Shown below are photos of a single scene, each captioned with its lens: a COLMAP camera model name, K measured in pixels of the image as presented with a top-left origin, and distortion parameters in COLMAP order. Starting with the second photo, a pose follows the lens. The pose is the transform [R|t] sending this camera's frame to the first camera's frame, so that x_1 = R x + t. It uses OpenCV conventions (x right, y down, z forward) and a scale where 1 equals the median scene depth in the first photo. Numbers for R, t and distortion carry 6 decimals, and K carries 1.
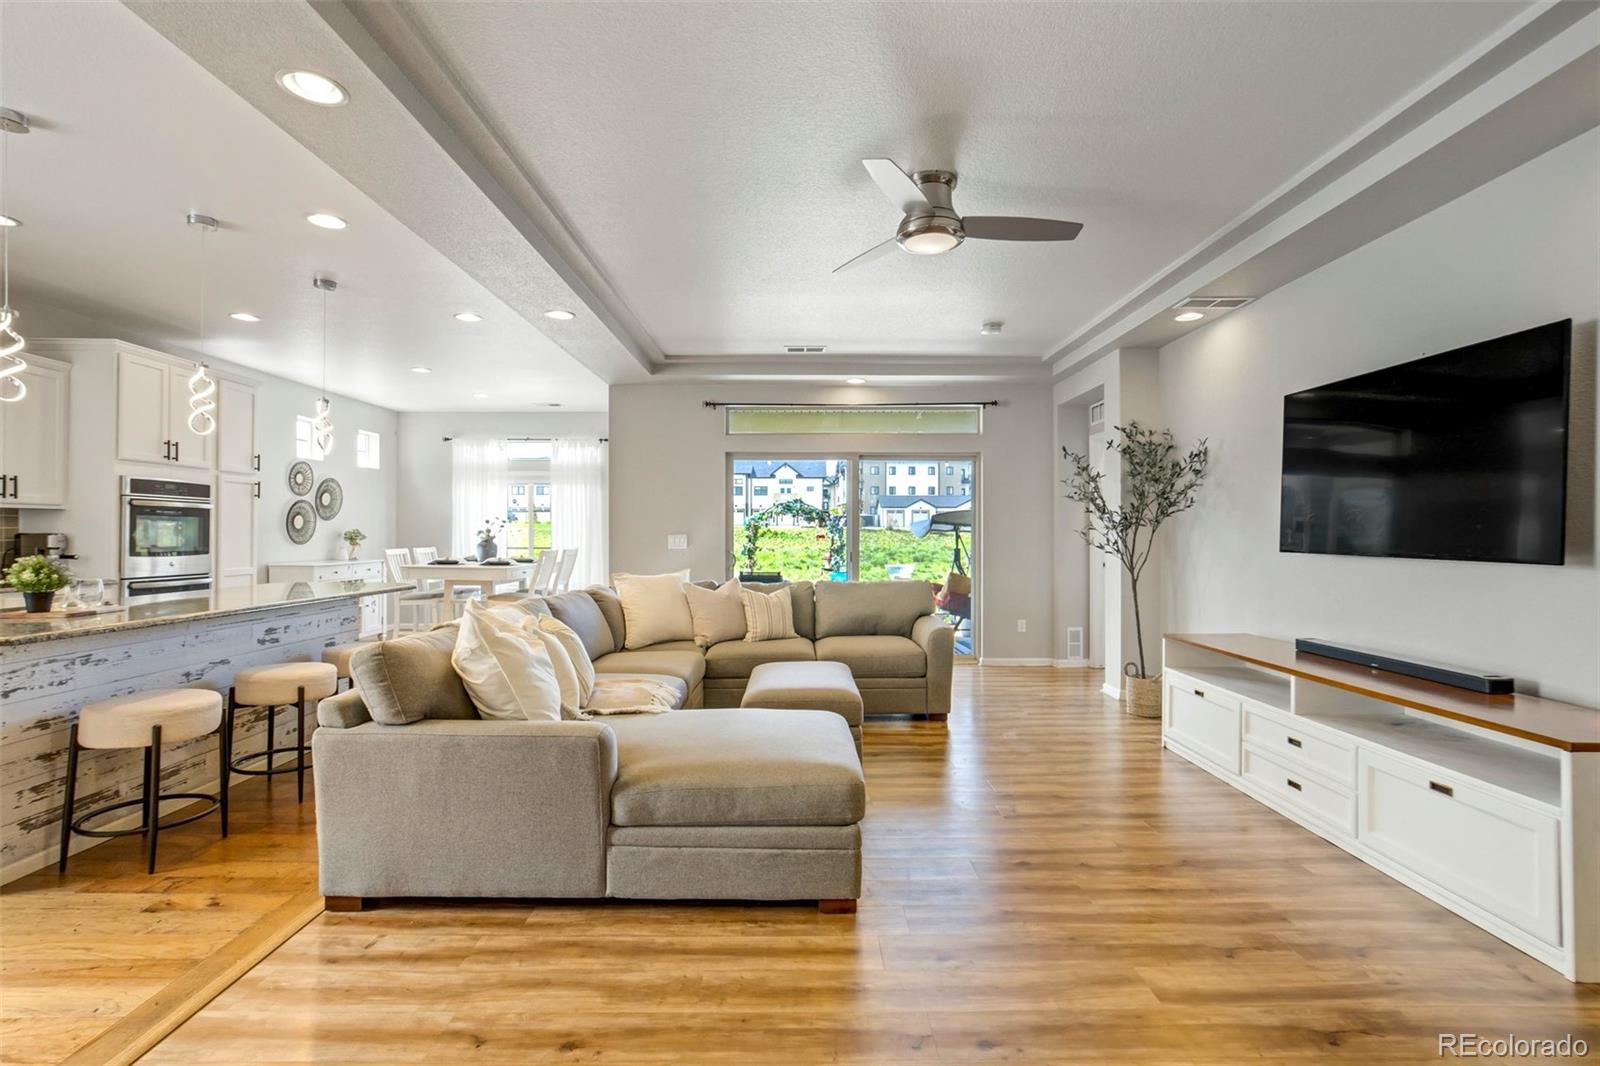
lens RADIAL K [[758.4, 0, 804.3], [0, 758.4, 531.2], [0, 0, 1]] dist [-0.034420, 0.017754]
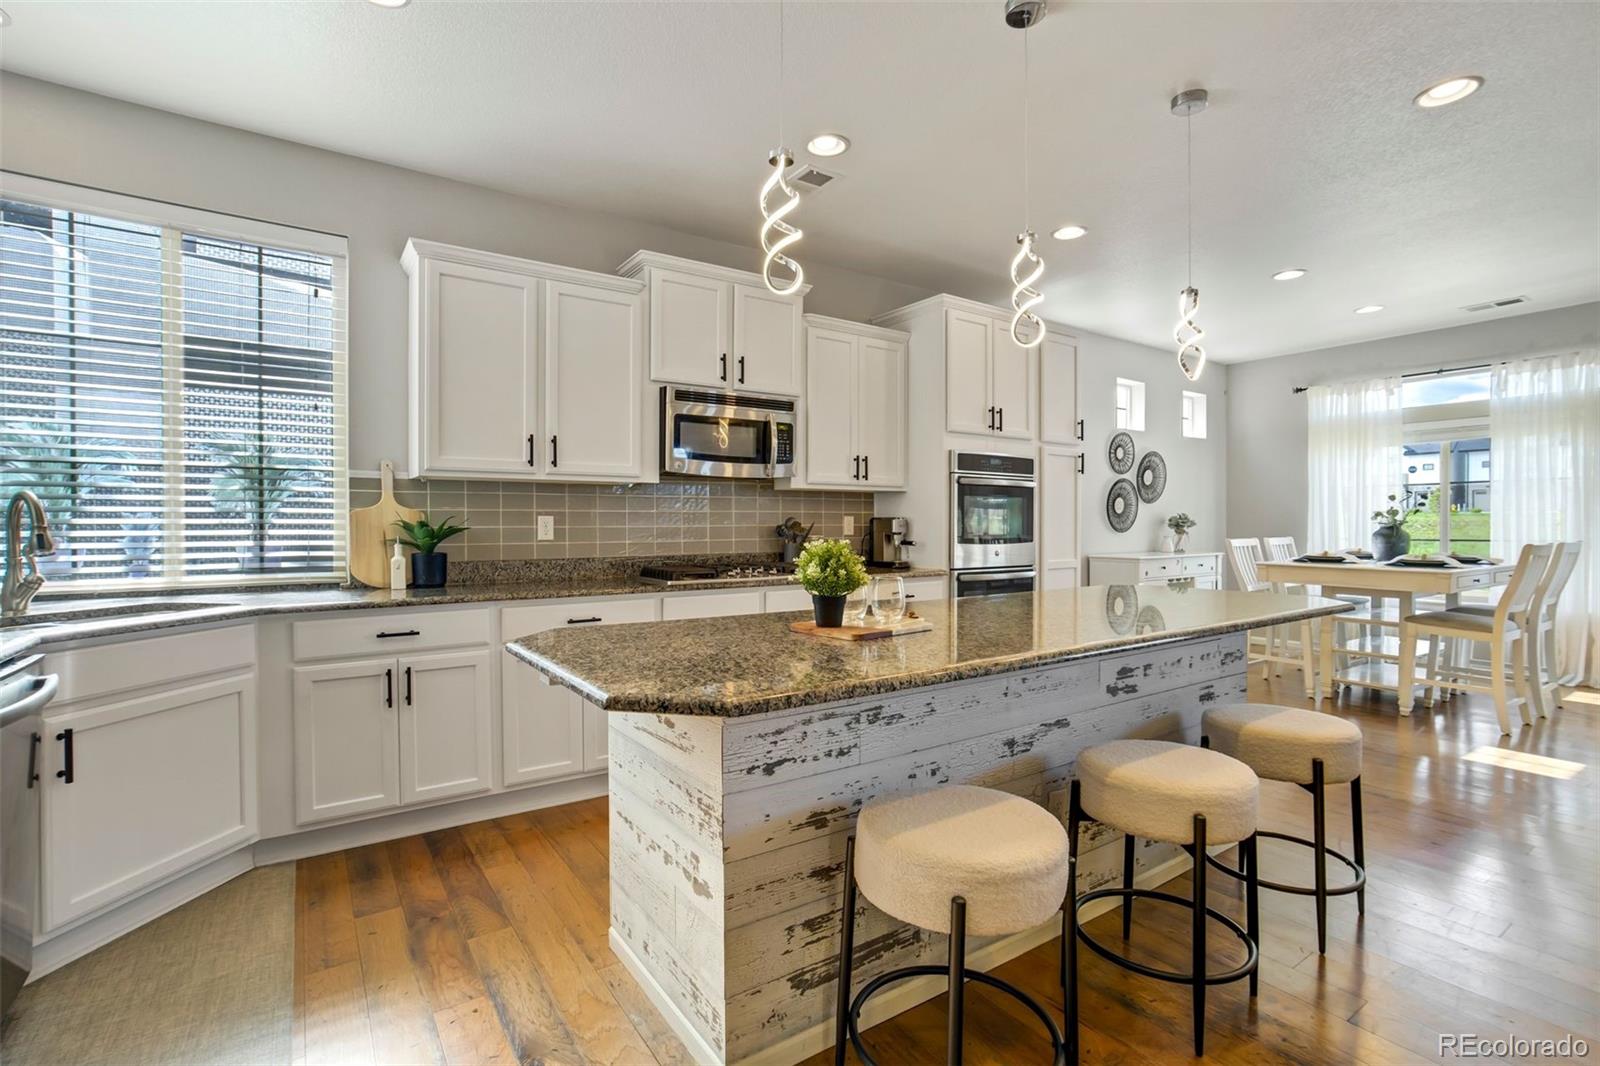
lens RADIAL K [[758.4, 0, 804.3], [0, 758.4, 531.2], [0, 0, 1]] dist [-0.034420, 0.017754]
pose [[0.574831, 0.002730, -0.818267, -0.268362], [0.006218, 0.999951, 0.007704, 0.011048], [0.818248, -0.009516, 0.574786, 0.325579]]
